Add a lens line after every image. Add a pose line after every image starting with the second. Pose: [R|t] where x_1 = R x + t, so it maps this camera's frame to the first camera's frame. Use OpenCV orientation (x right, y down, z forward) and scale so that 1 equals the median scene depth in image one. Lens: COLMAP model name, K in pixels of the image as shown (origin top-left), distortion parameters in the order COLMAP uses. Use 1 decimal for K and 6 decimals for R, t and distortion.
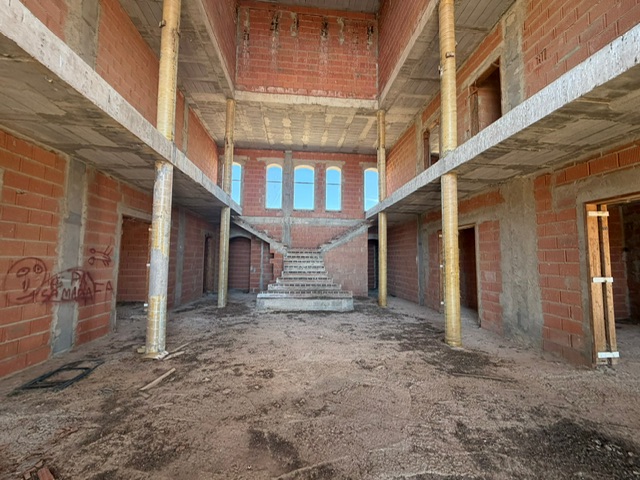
lens RADIAL K [[252.0, 0, 318.6], [0, 252.0, 240.4], [0, 0, 1]] dist [0.002359, 0.000232]
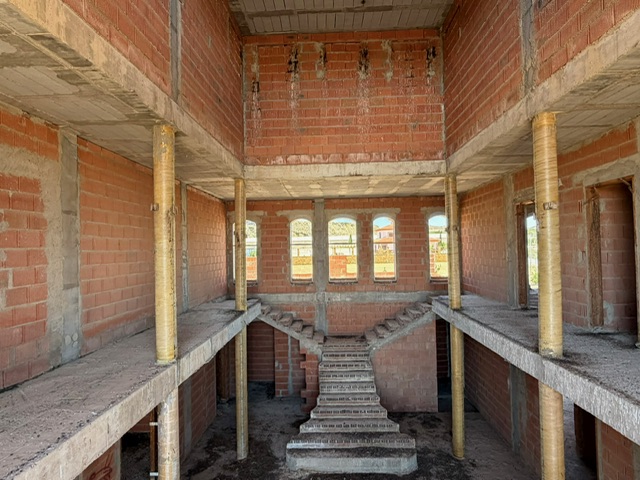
lens RADIAL K [[357.2, 0, 322.3], [0, 357.2, 240.0], [0, 0, 1]] dist [0.003763, 0.001650]
pose [[0.991857, -0.034743, -0.122529, 0.013923], [0.040937, 0.997989, 0.048402, -0.381967], [0.120601, -0.053024, 0.991284, -0.019250]]
